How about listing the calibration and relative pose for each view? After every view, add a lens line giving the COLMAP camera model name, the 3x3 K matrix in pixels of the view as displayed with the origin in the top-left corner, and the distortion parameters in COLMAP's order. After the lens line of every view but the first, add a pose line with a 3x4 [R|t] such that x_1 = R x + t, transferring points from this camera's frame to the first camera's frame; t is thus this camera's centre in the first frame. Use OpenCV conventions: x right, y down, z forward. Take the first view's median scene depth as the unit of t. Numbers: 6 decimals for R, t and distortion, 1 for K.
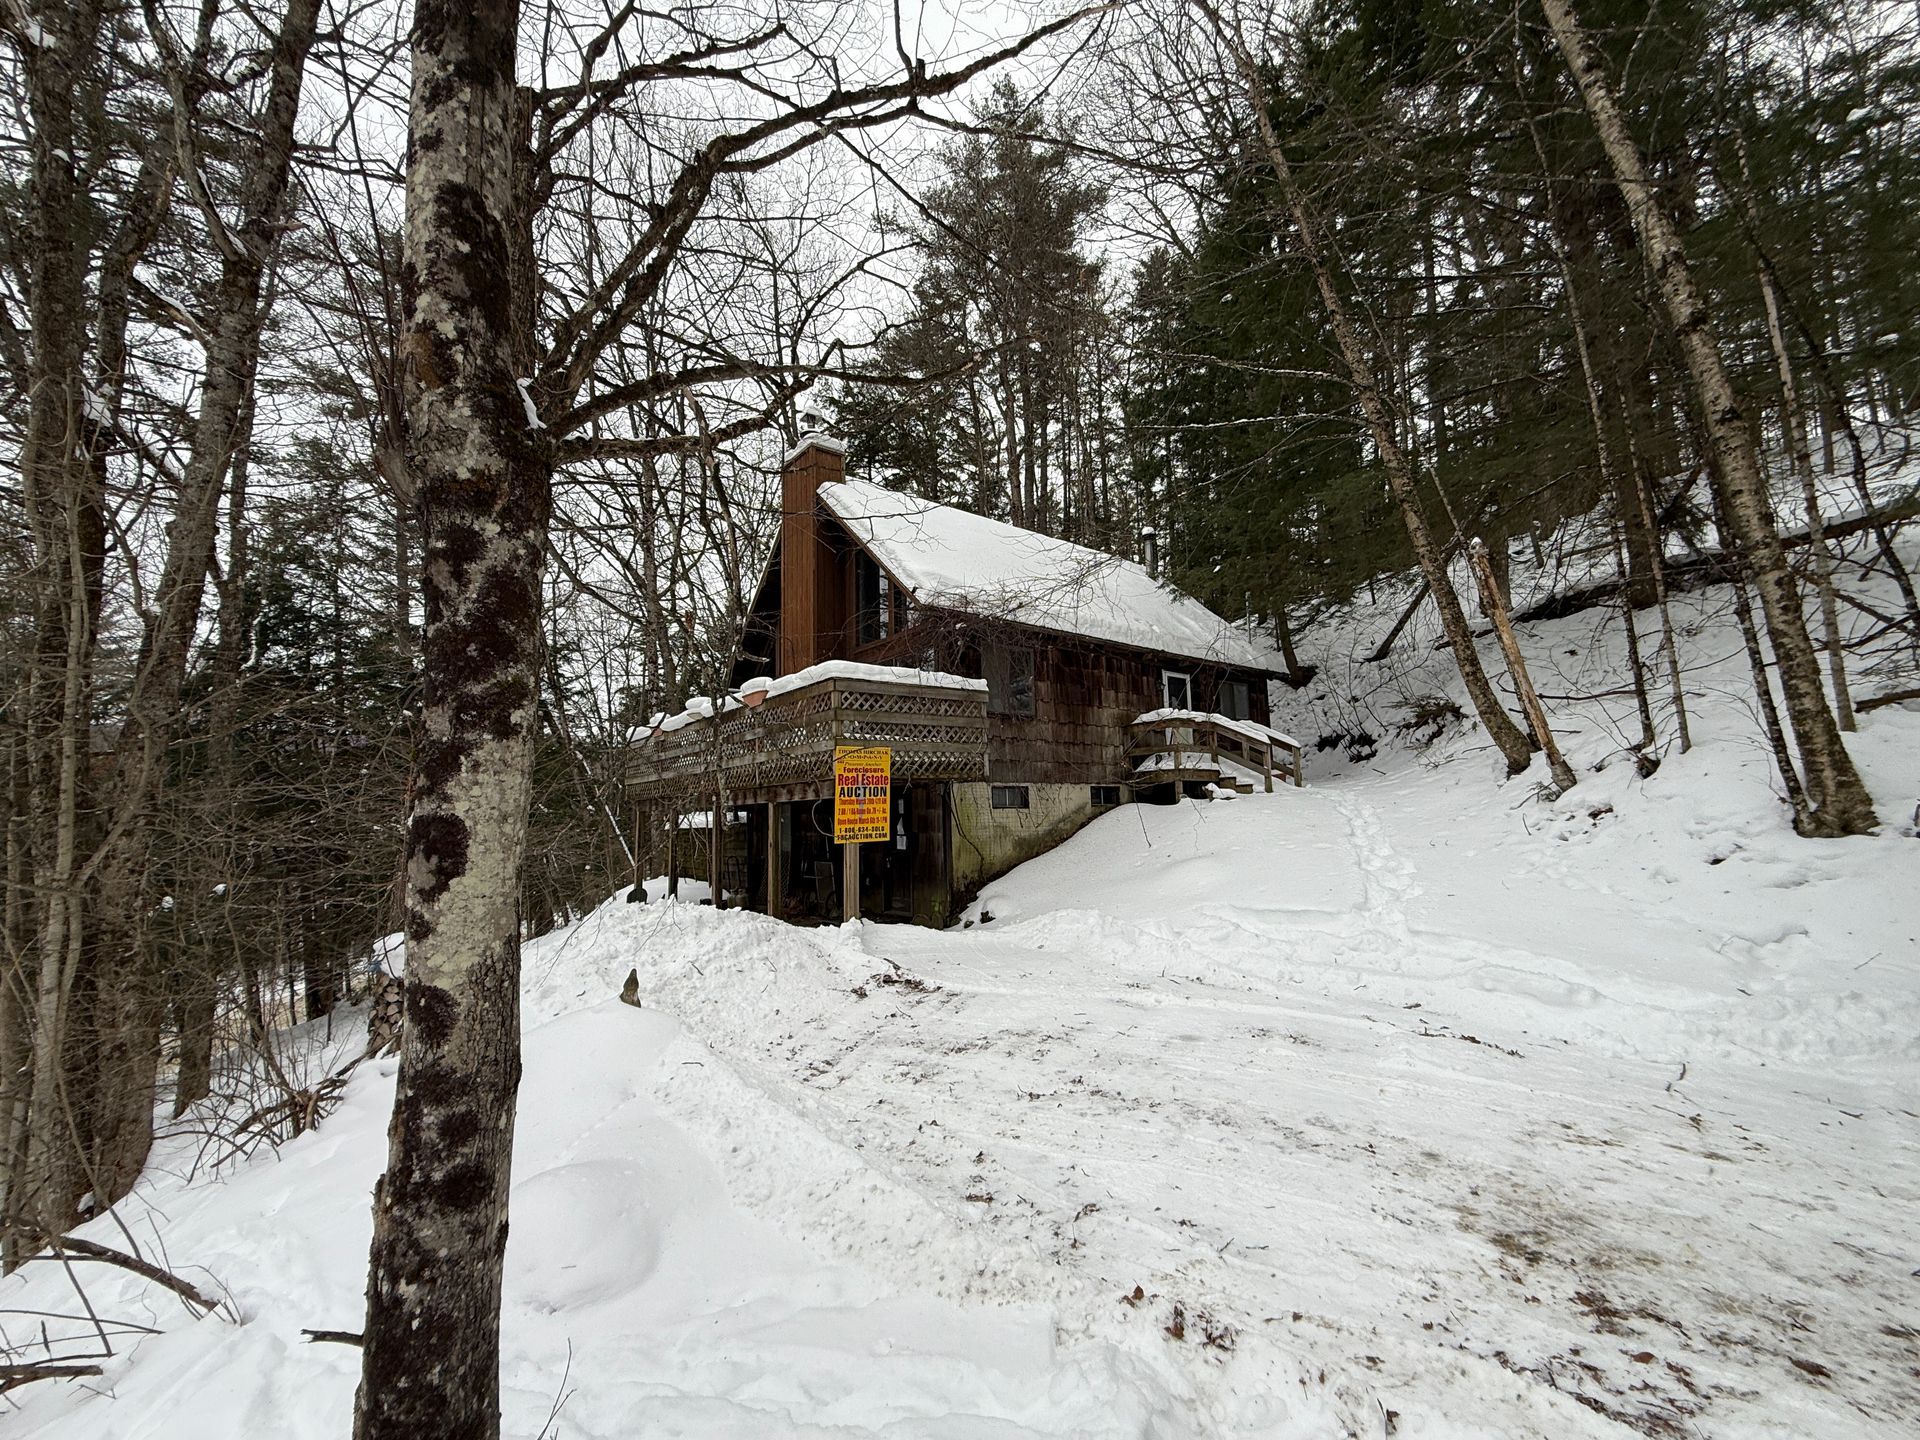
lens RADIAL K [[758.5, 0, 966.9], [0, 758.5, 720.7], [0, 0, 1]] dist [-0.003714, 0.000304]
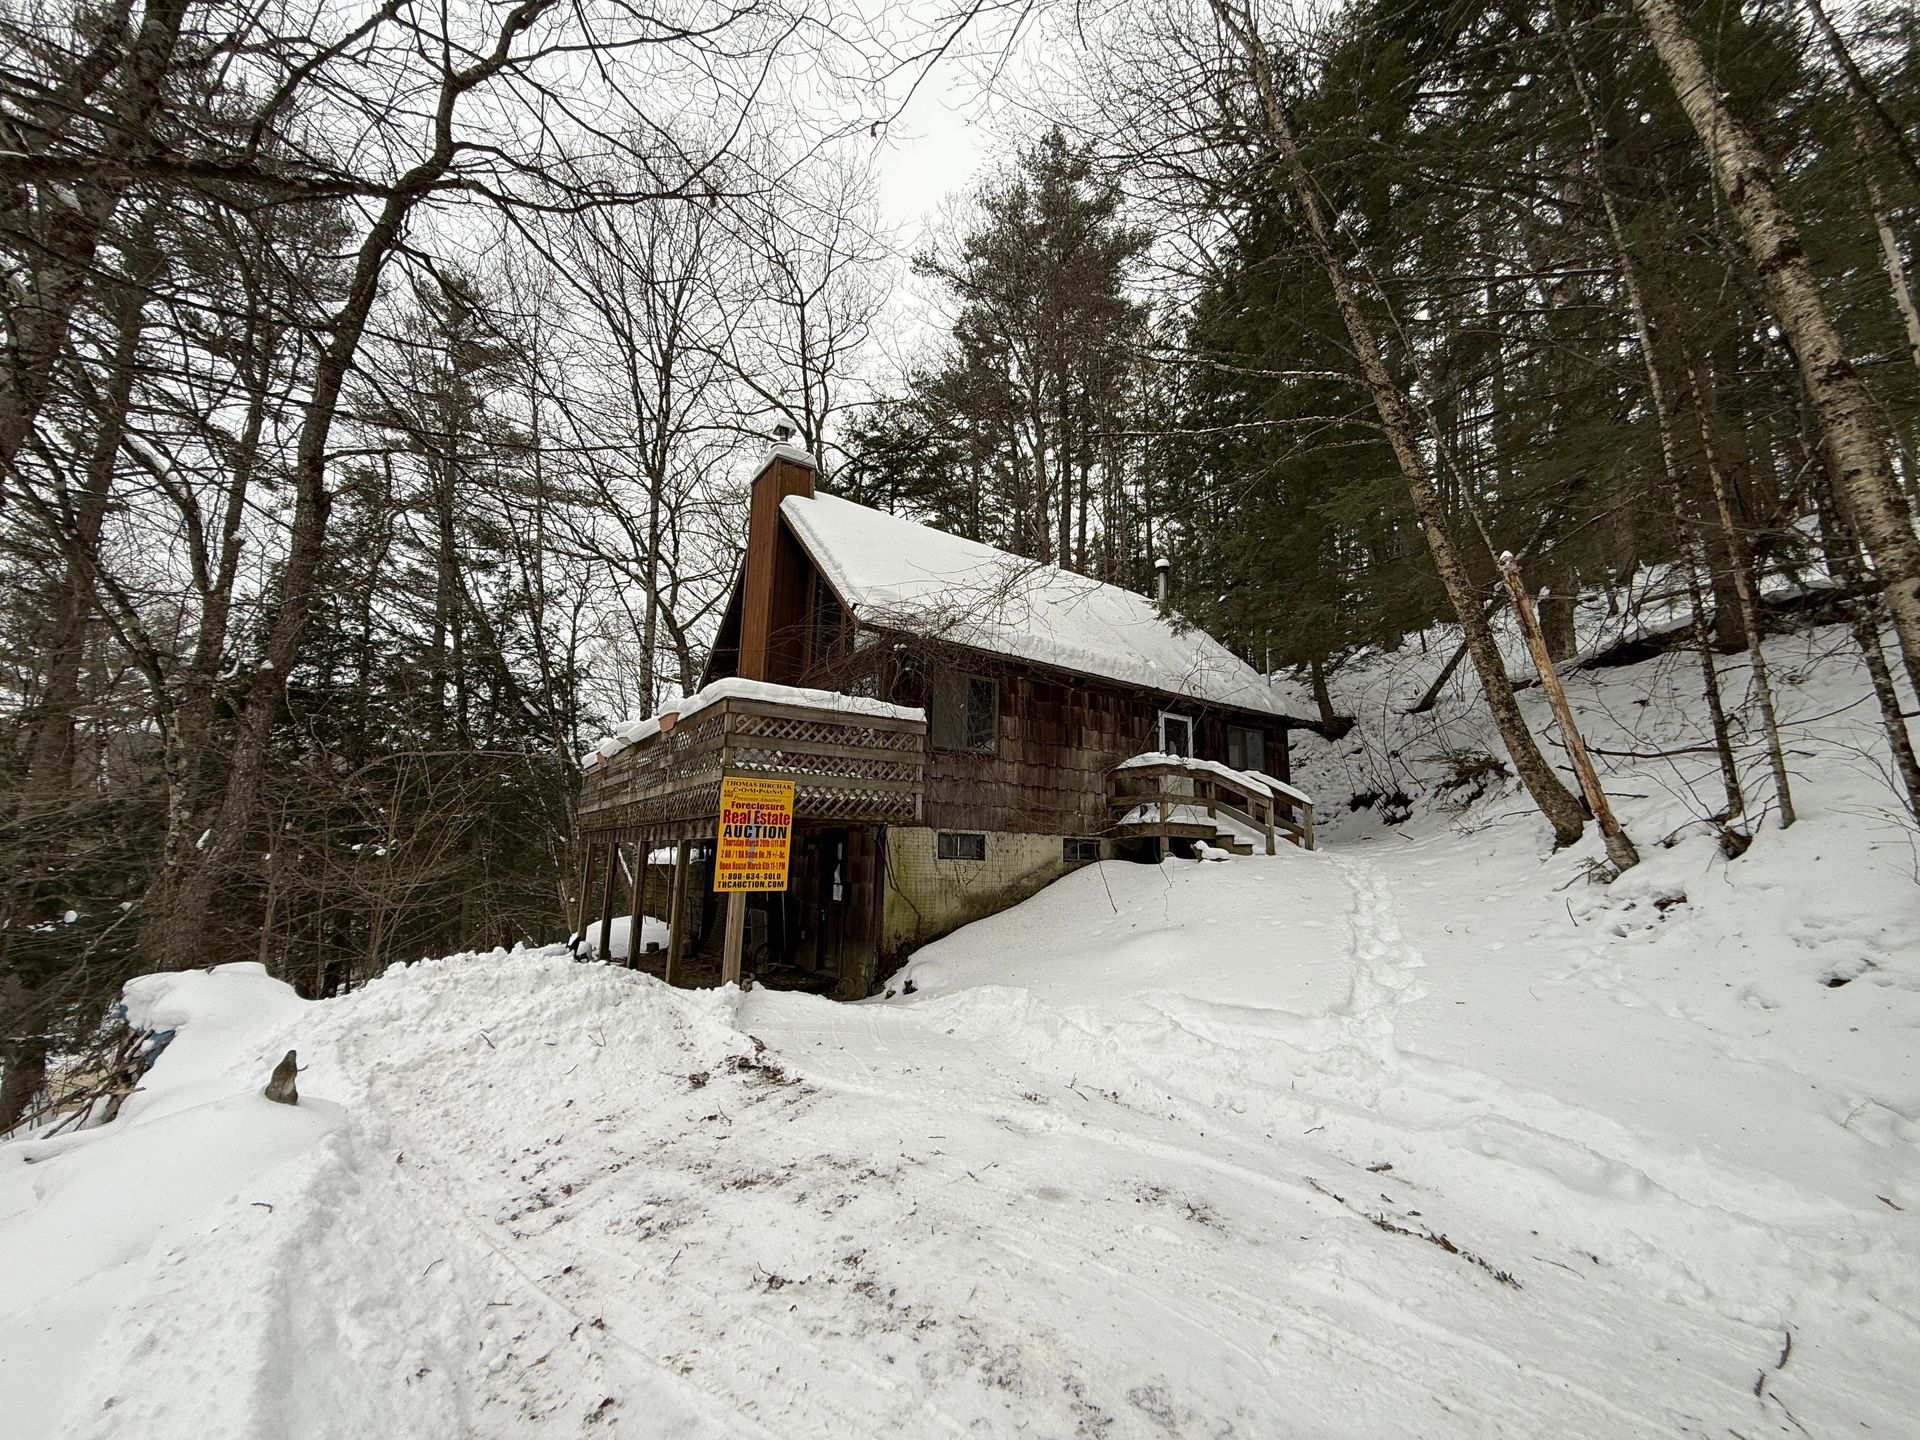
lens RADIAL K [[758.5, 0, 966.9], [0, 758.5, 720.7], [0, 0, 1]] dist [-0.003714, 0.000304]
pose [[0.996726, 0.034333, -0.073208, 0.137884], [-0.038734, 0.997472, -0.059568, 0.009292], [0.070978, 0.062209, 0.995536, 0.137796]]
